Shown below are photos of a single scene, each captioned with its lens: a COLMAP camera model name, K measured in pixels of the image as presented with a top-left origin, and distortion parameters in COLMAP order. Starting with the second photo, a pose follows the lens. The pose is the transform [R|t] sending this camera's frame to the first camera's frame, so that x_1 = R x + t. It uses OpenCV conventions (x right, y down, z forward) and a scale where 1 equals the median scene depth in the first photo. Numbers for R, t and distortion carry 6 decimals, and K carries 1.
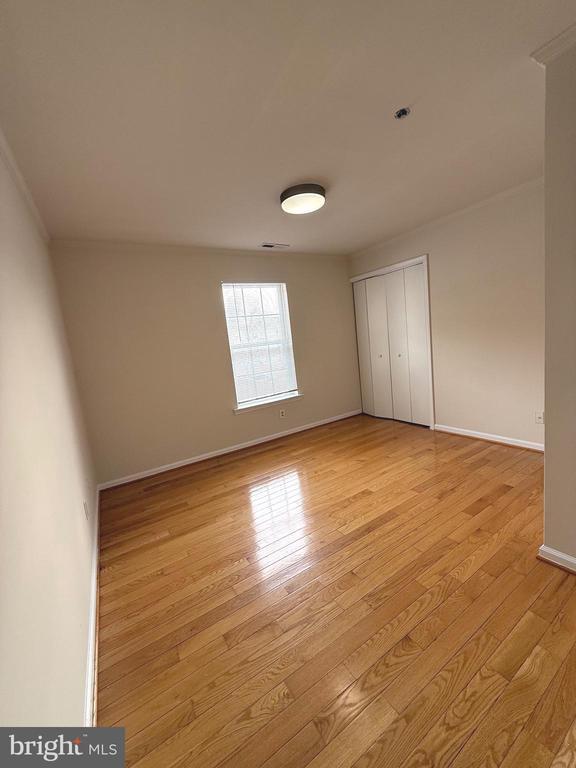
lens RADIAL K [[303.9, 0, 288.4], [0, 303.9, 380.4], [0, 0, 1]] dist [-0.006717, 0.000143]
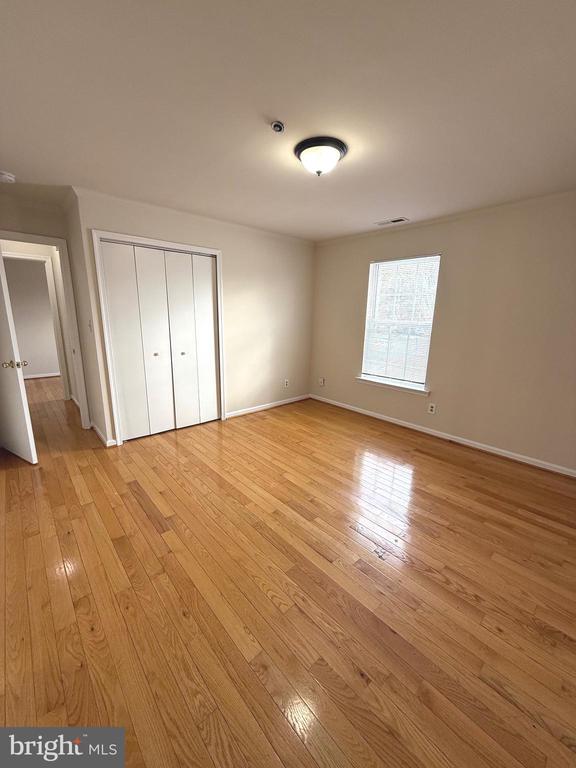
lens RADIAL K [[303.9, 0, 288.4], [0, 303.9, 380.4], [0, 0, 1]] dist [-0.006717, 0.000143]
pose [[0.173716, 0.316425, -0.932576, 0.835034], [-0.187460, 0.940284, 0.284121, -0.165347], [0.966789, 0.125465, 0.222660, 0.481617]]
